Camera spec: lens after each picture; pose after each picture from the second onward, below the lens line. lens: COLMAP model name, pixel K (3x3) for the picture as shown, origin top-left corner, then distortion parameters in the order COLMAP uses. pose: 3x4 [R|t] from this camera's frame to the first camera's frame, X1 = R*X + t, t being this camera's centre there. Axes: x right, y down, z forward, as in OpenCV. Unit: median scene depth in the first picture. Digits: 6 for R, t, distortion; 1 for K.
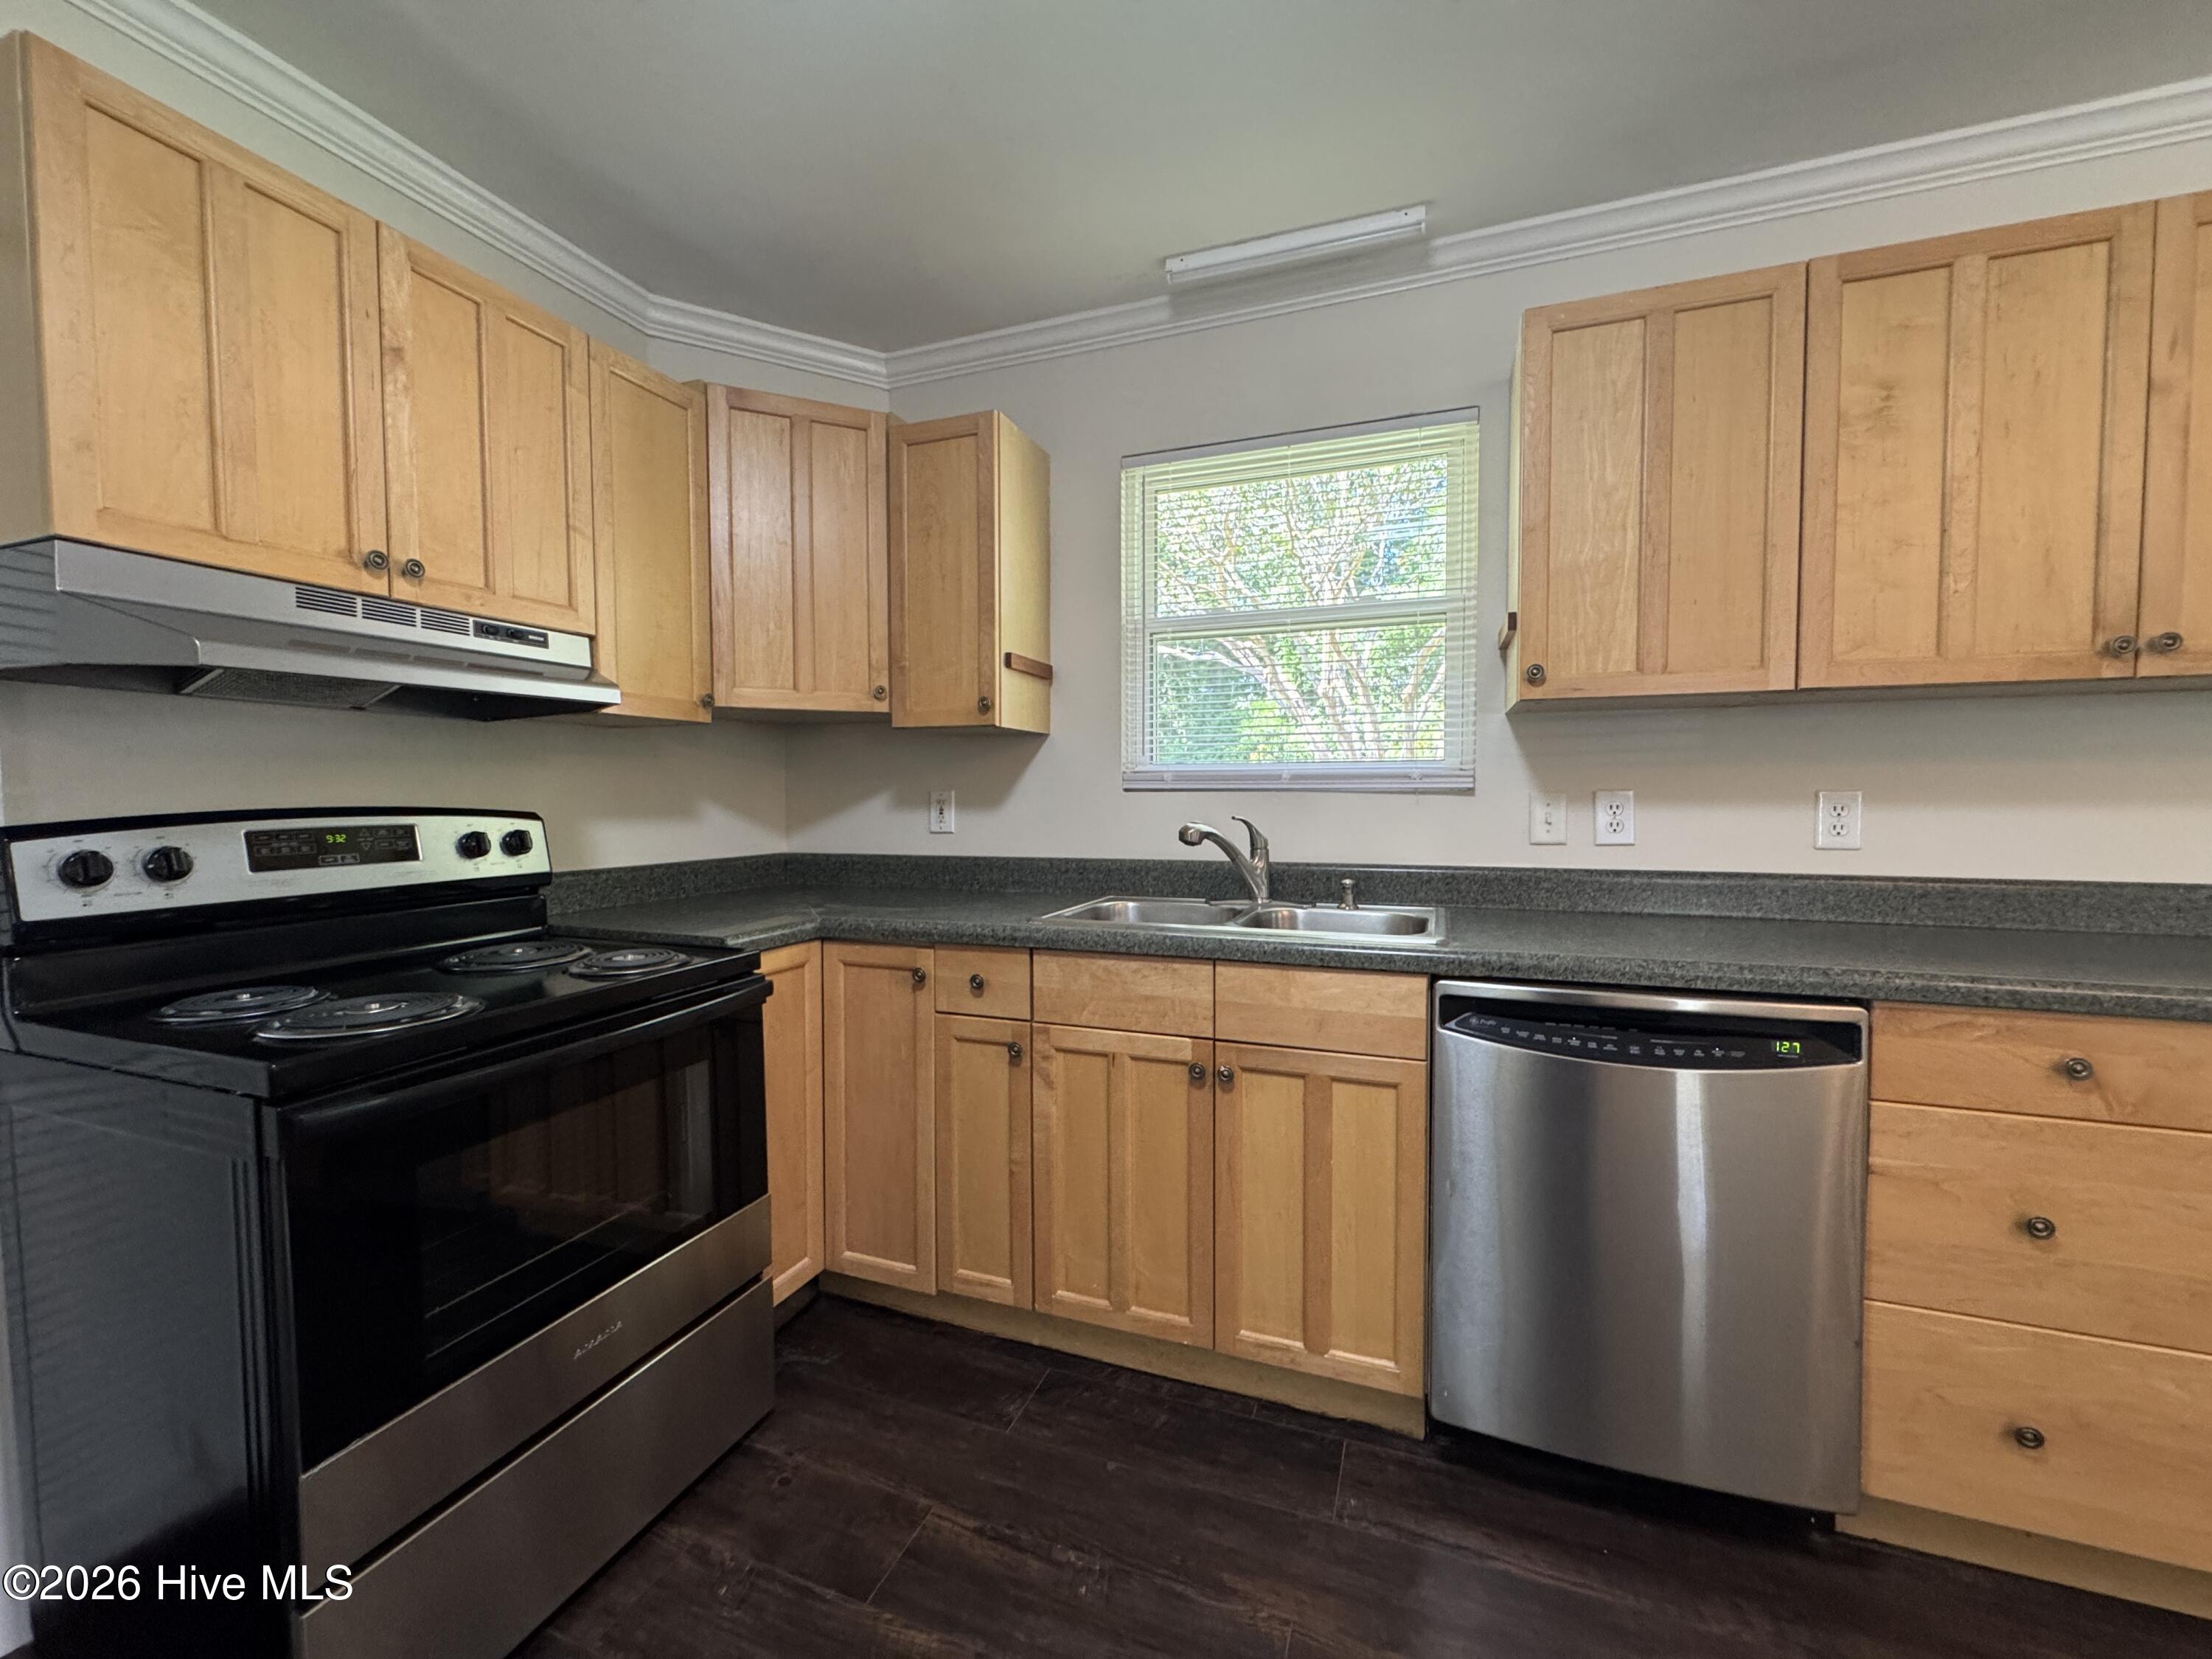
lens RADIAL K [[881.9, 0, 1112.7], [0, 881.9, 832.1], [0, 0, 1]] dist [-0.005823, -0.000190]
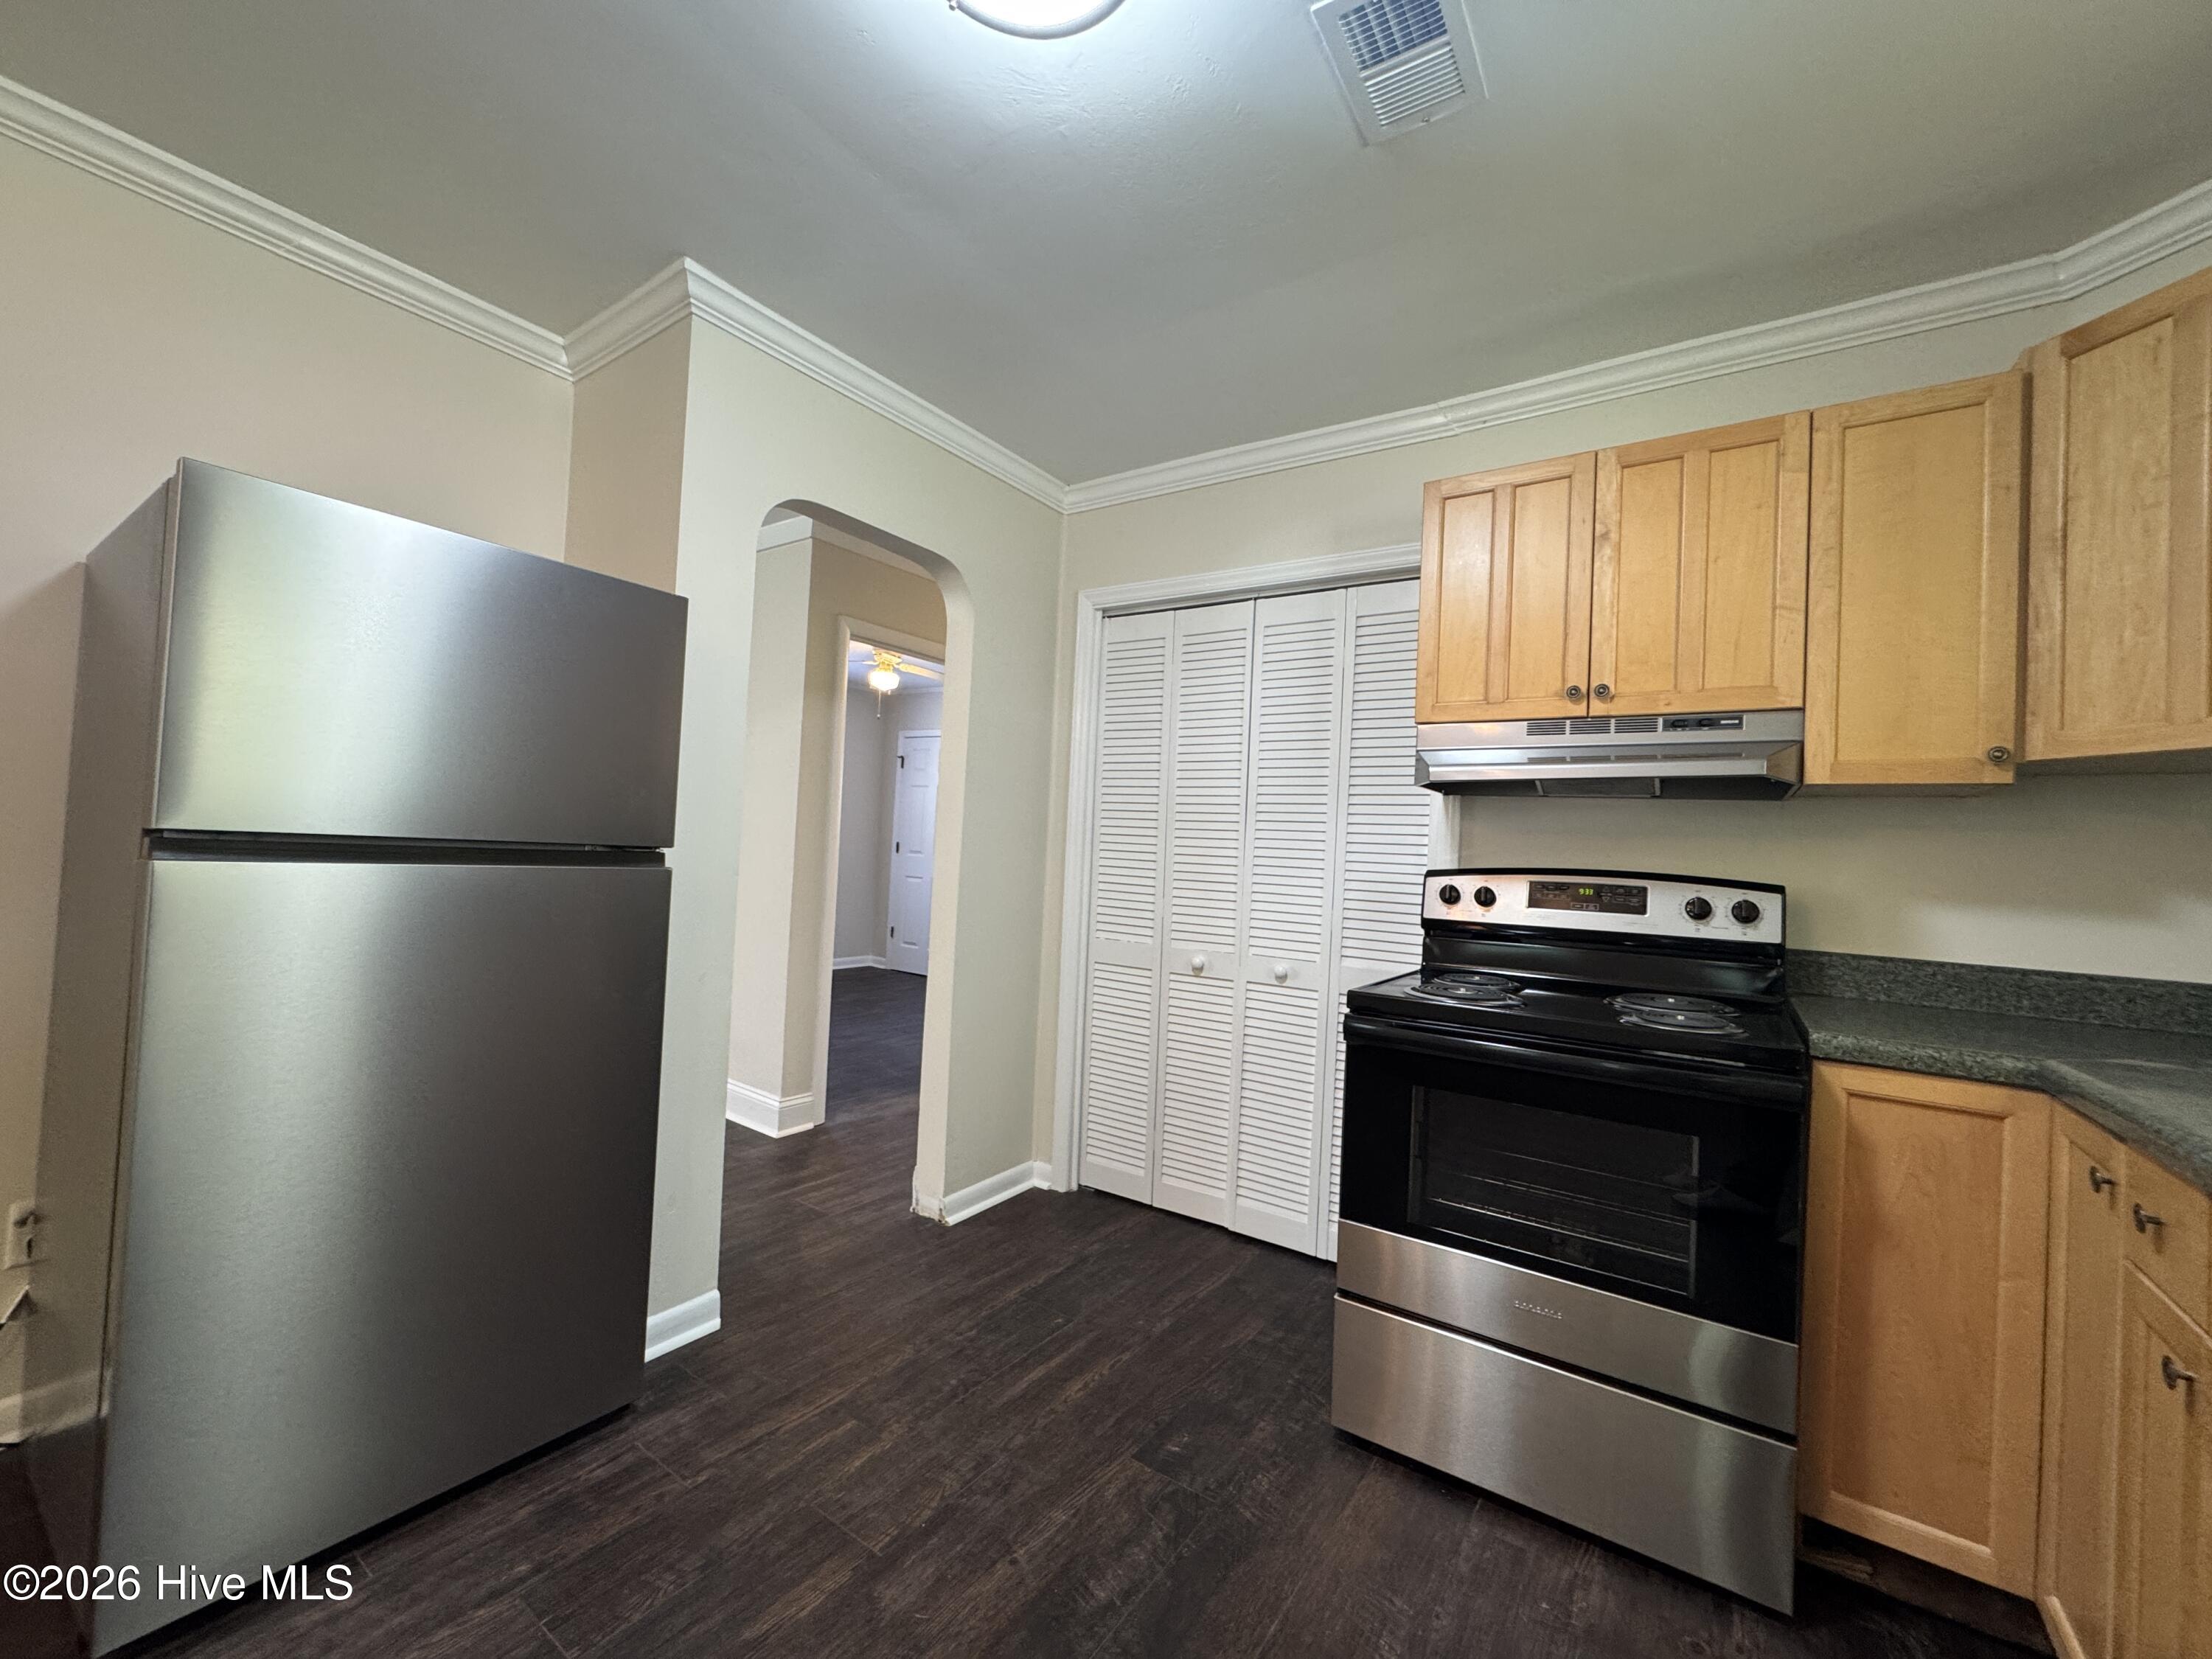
lens RADIAL K [[881.9, 0, 1112.6], [0, 881.9, 830.5], [0, 0, 1]] dist [-0.005823, -0.000190]
pose [[-0.239899, -0.031145, -0.970298, 0.537990], [-0.089276, 0.995958, -0.009895, -0.007082], [0.966684, 0.084251, -0.241709, 0.496372]]
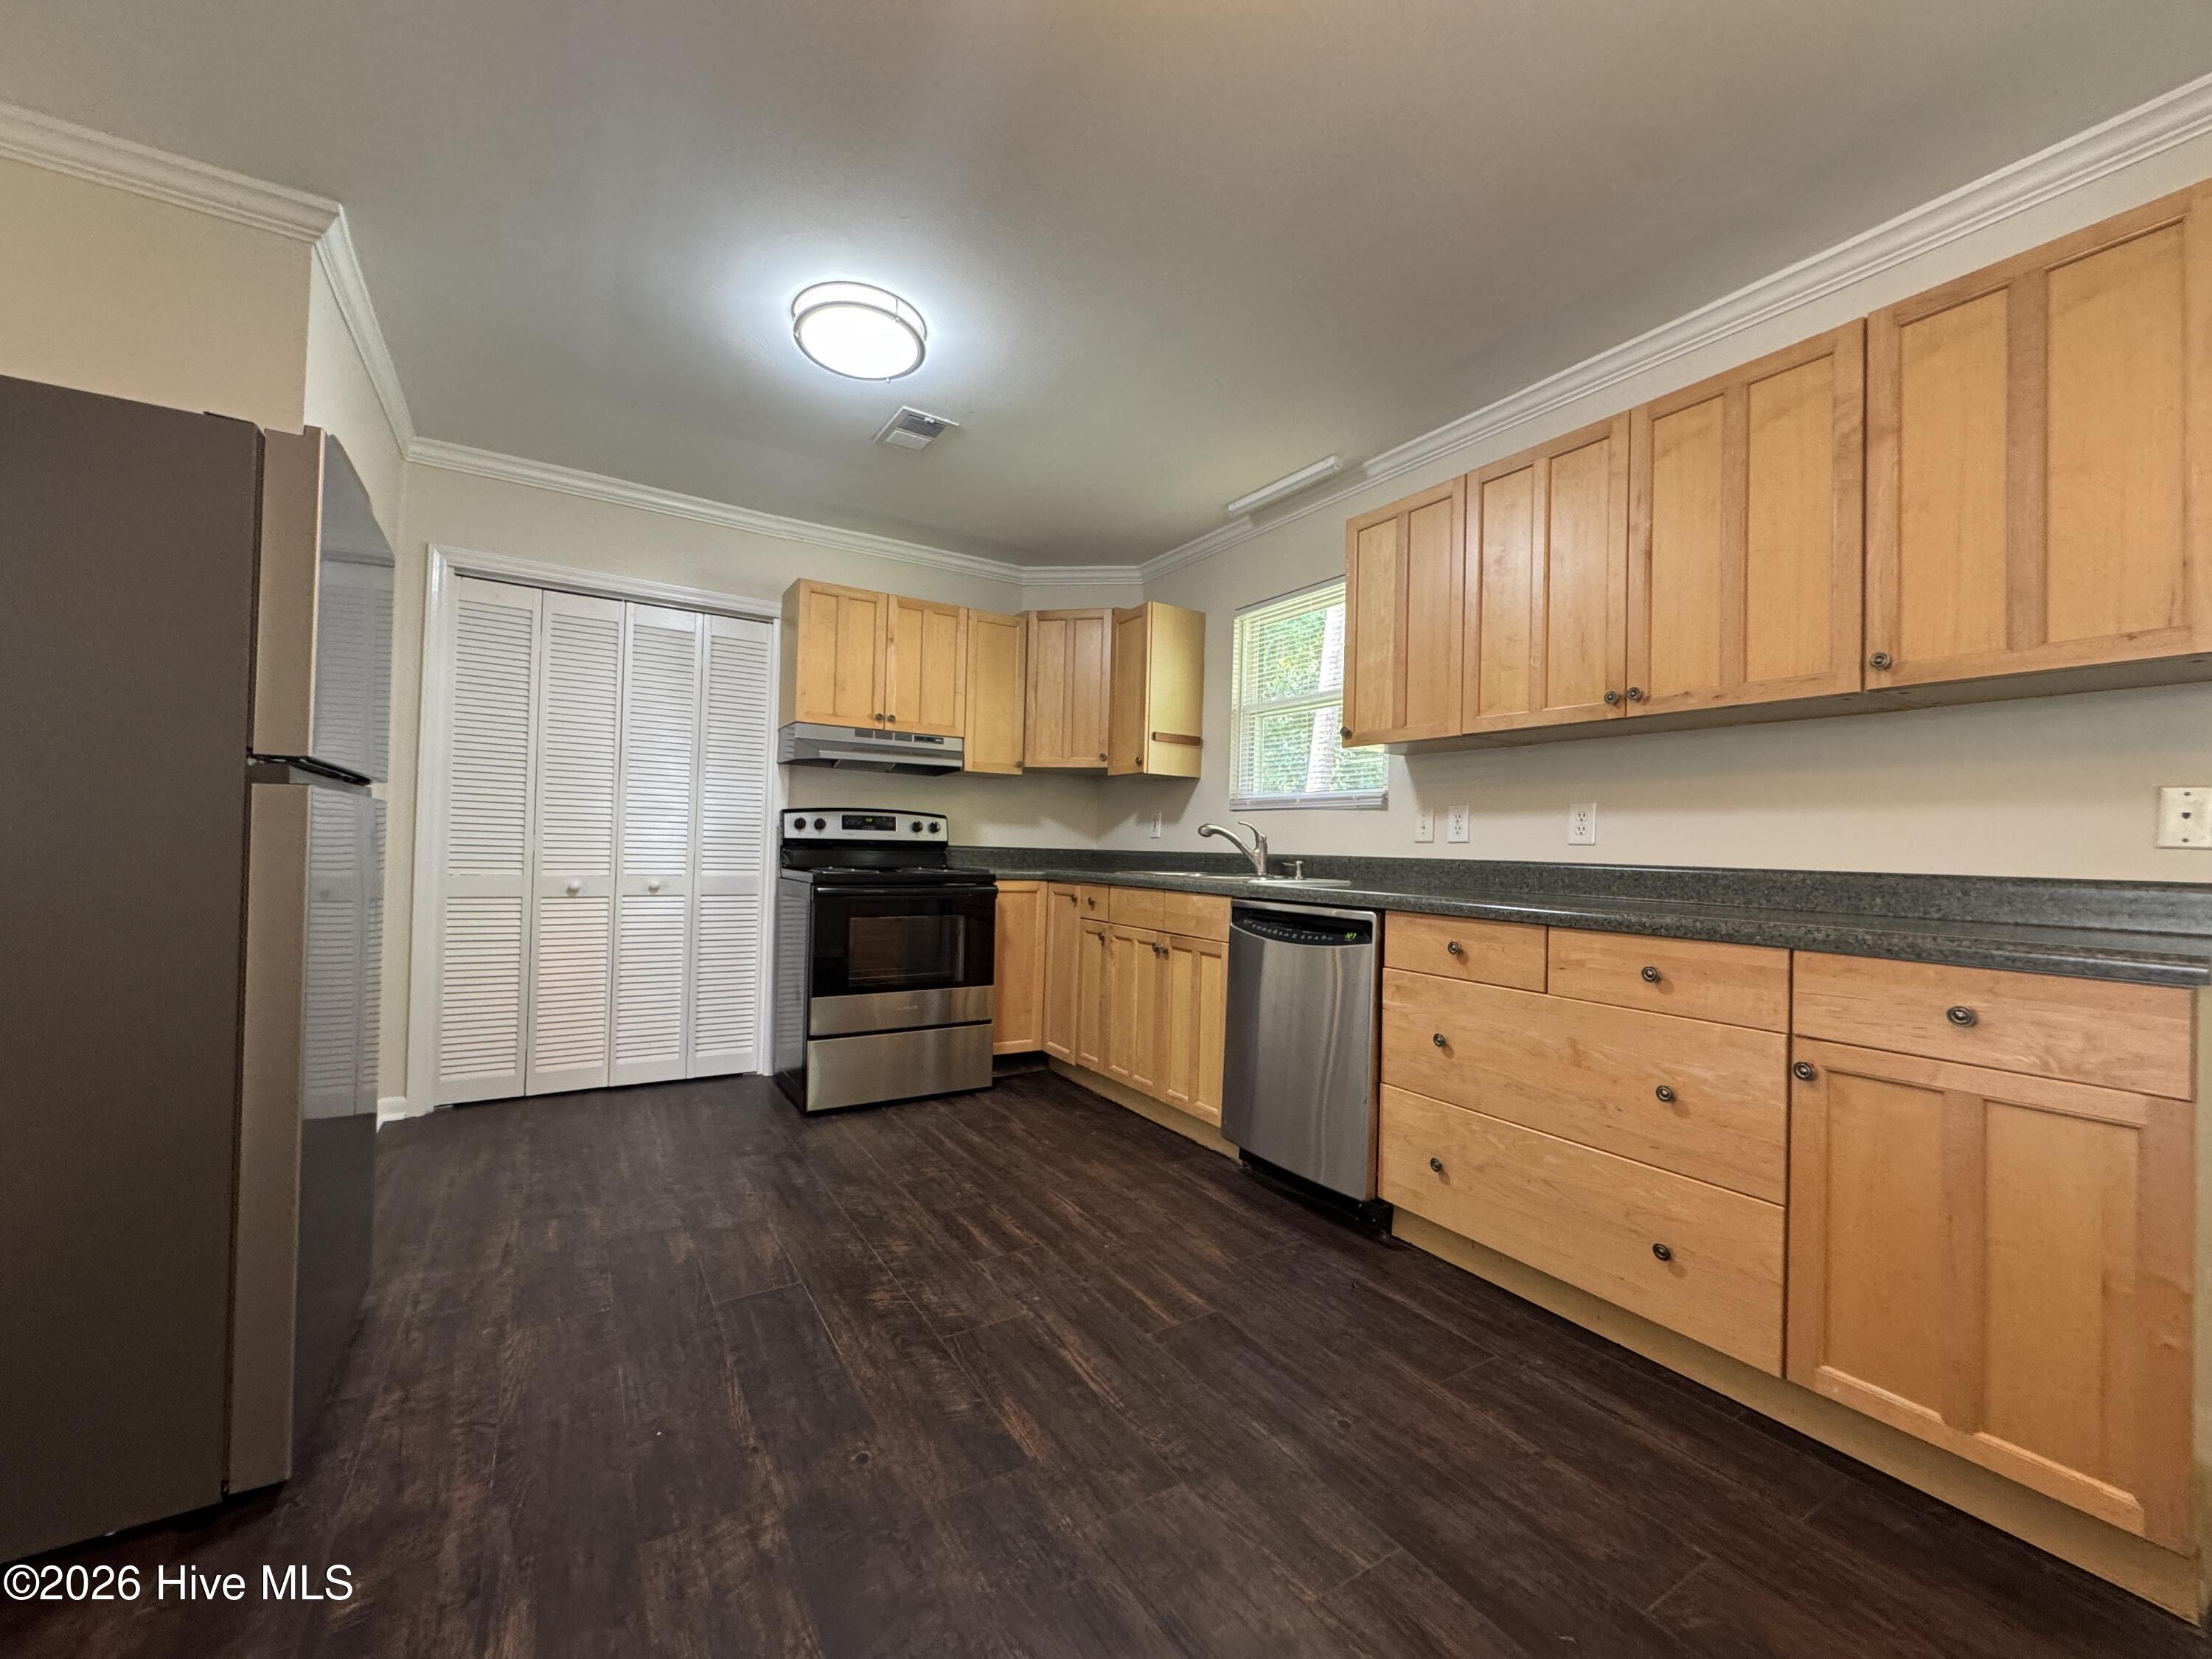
lens RADIAL K [[881.9, 0, 1111.6], [0, 881.9, 834.1], [0, 0, 1]] dist [-0.005823, -0.000190]
pose [[0.795291, 0.016111, -0.606014, 1.086539], [-0.055322, 0.997405, -0.046084, 0.108673], [0.603698, 0.070176, 0.794118, -0.555229]]
